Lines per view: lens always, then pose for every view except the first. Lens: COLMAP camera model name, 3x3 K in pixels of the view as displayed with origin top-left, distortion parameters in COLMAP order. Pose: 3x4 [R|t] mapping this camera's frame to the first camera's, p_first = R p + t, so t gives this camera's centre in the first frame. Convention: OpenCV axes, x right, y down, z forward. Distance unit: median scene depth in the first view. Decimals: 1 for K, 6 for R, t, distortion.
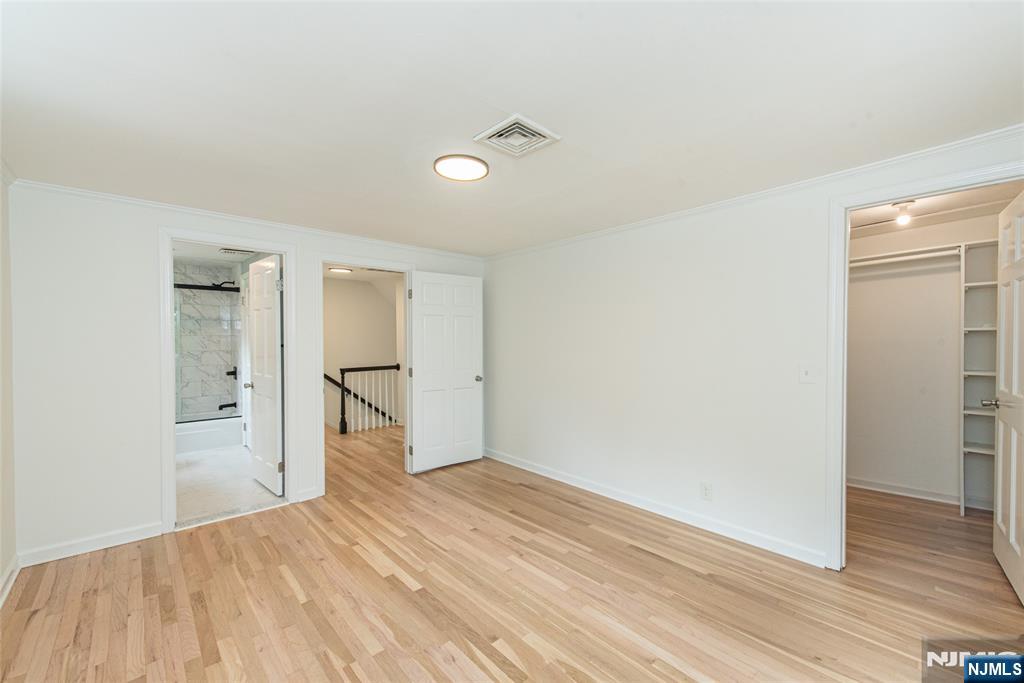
lens RADIAL K [[411.1, 0, 516.1], [0, 411.1, 336.1], [0, 0, 1]] dist [0.000018, -0.000094]
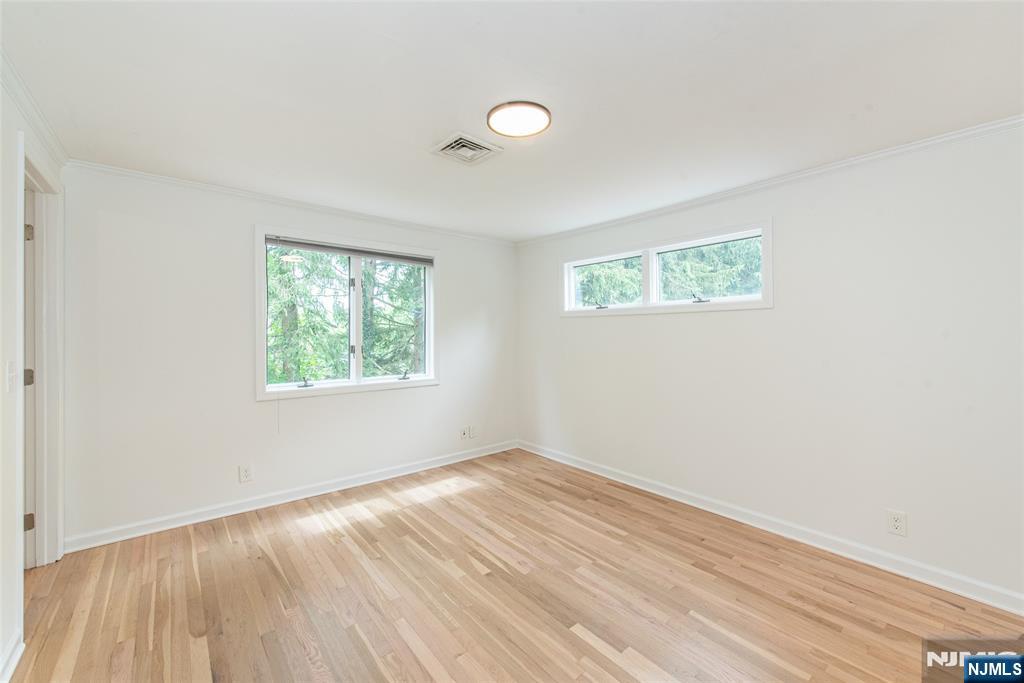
lens RADIAL K [[411.1, 0, 516.1], [0, 411.1, 336.1], [0, 0, 1]] dist [0.000018, -0.000094]
pose [[-0.998887, 0.005300, 0.046866, -0.172555], [0.005207, 0.999984, -0.002100, 0.029874], [-0.046876, -0.001854, -0.998899, 1.953707]]
